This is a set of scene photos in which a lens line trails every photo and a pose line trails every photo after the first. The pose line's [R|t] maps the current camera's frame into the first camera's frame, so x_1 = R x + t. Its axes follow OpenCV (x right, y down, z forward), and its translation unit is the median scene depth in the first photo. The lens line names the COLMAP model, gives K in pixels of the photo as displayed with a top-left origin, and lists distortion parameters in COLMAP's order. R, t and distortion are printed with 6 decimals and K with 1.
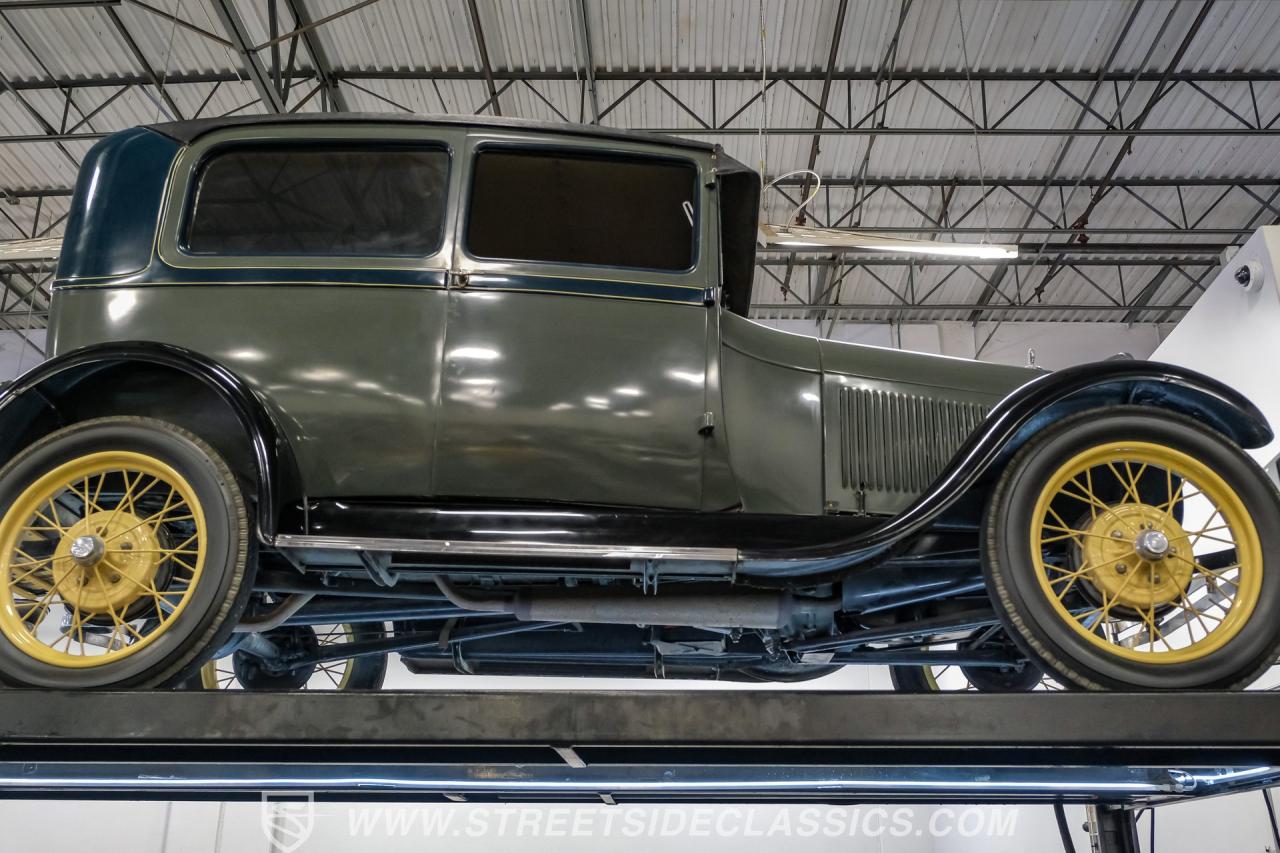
lens RADIAL K [[1189.4, 0, 640.0], [0, 1189.4, 426.5], [0, 0, 1]] dist [-0.012310, 0.004038]
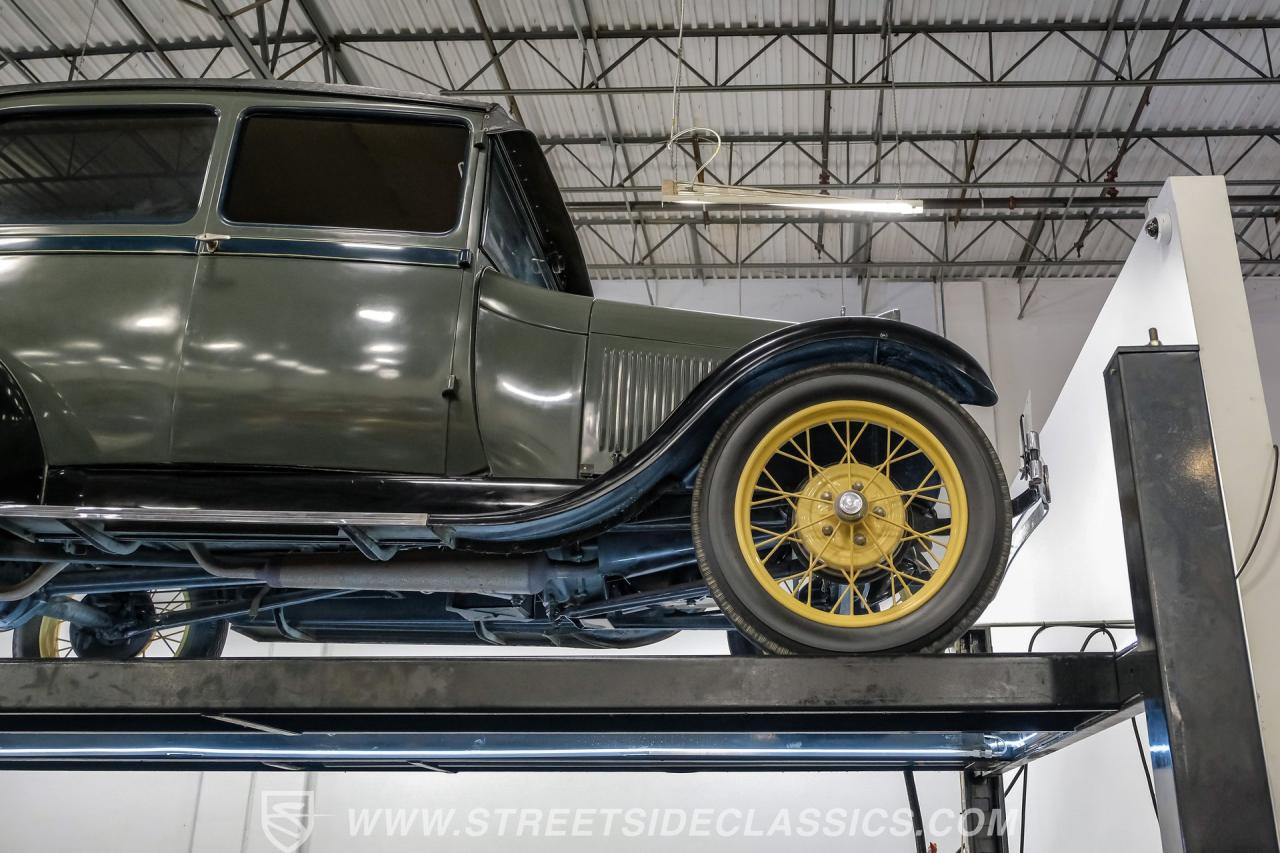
lens RADIAL K [[1208.8, 0, 736.6], [0, 1208.8, 390.1], [0, 0, 1]] dist [-0.022982, 0.006078]
pose [[0.999752, -0.011830, -0.018881, 0.095588], [0.011848, 0.999929, 0.000815, 0.000629], [0.018870, -0.001039, 0.999821, 0.000874]]
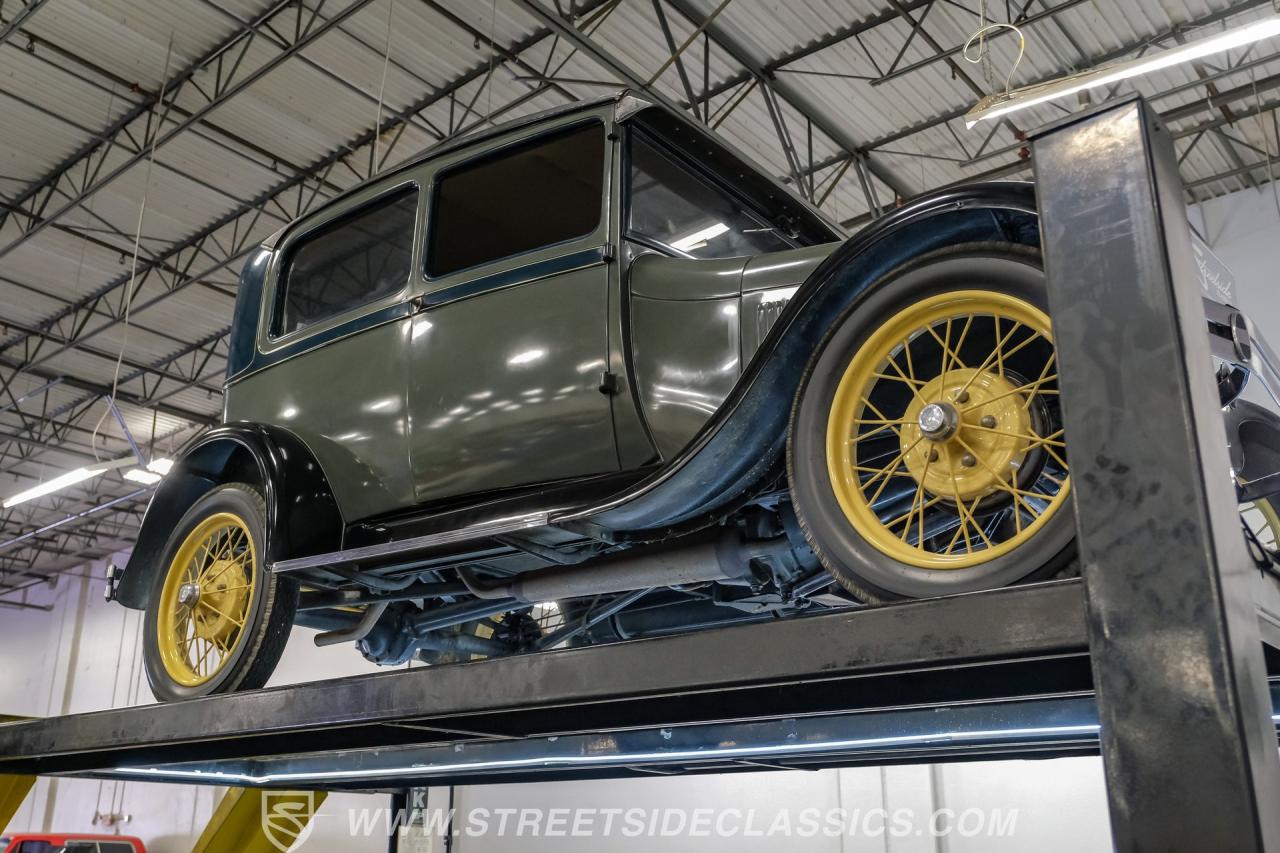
lens RADIAL K [[1227.2, 0, 640.0], [0, 1227.2, 426.5], [0, 0, 1]] dist [-0.015178, -0.003819]
pose [[0.792038, -0.206965, -0.574318, 0.199296], [0.221514, 0.974093, -0.045542, 0.025771], [0.568865, -0.091148, 0.817365, 0.057047]]
